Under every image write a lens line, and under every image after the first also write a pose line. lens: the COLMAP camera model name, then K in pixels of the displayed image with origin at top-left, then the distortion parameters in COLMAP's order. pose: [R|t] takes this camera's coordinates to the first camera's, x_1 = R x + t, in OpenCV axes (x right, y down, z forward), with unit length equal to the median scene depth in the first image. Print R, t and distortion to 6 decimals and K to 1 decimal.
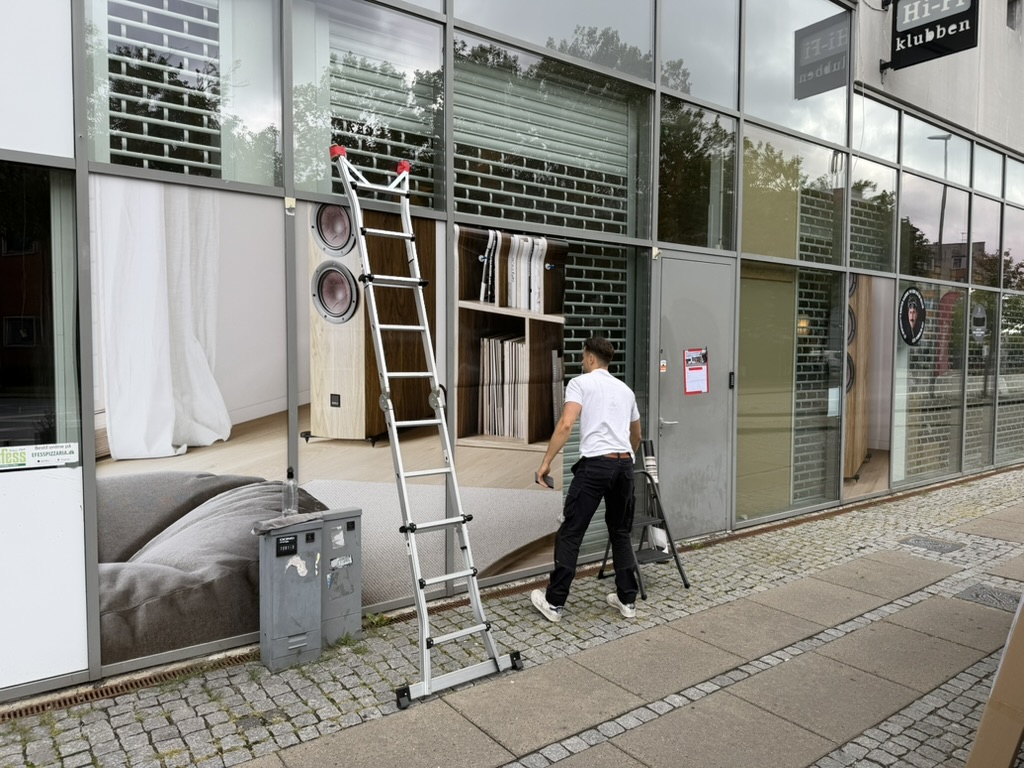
lens RADIAL K [[718.6, 0, 515.3], [0, 718.6, 383.6], [0, 0, 1]] dist [0.065049, -0.082317]
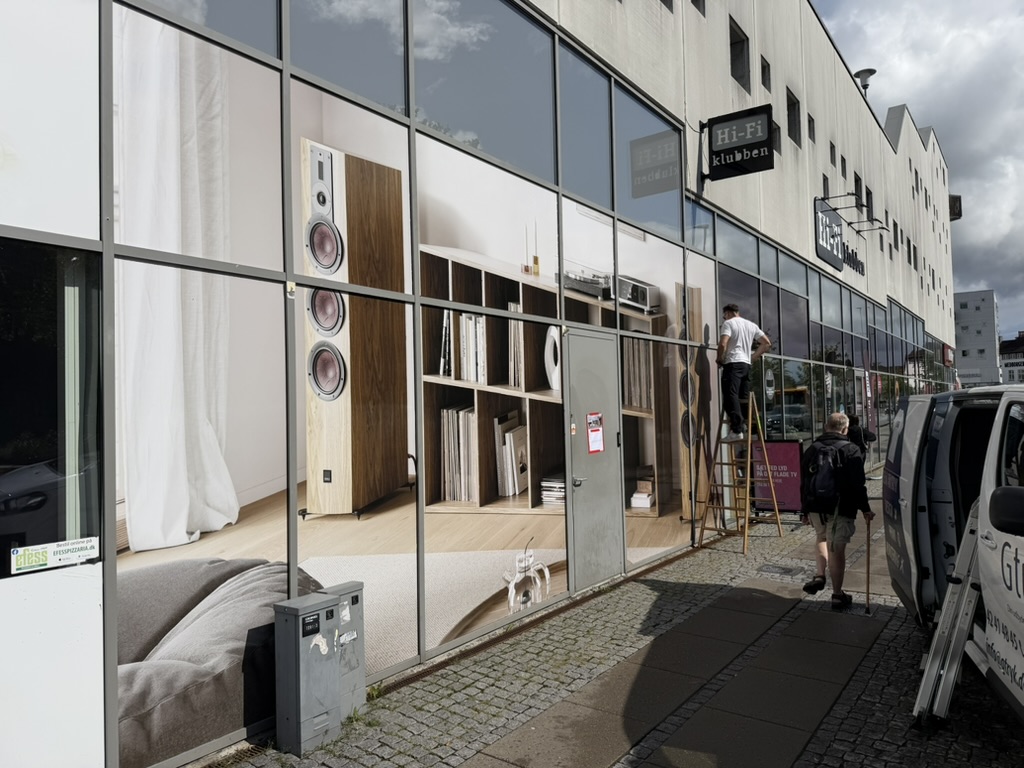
lens RADIAL K [[718.6, 0, 515.3], [0, 718.6, 383.6], [0, 0, 1]] dist [0.065049, -0.082317]
pose [[0.953331, -0.015101, 0.301549, -0.312430], [0.039955, 0.996274, -0.076427, -0.019154], [-0.299272, 0.084909, 0.950382, -0.063015]]
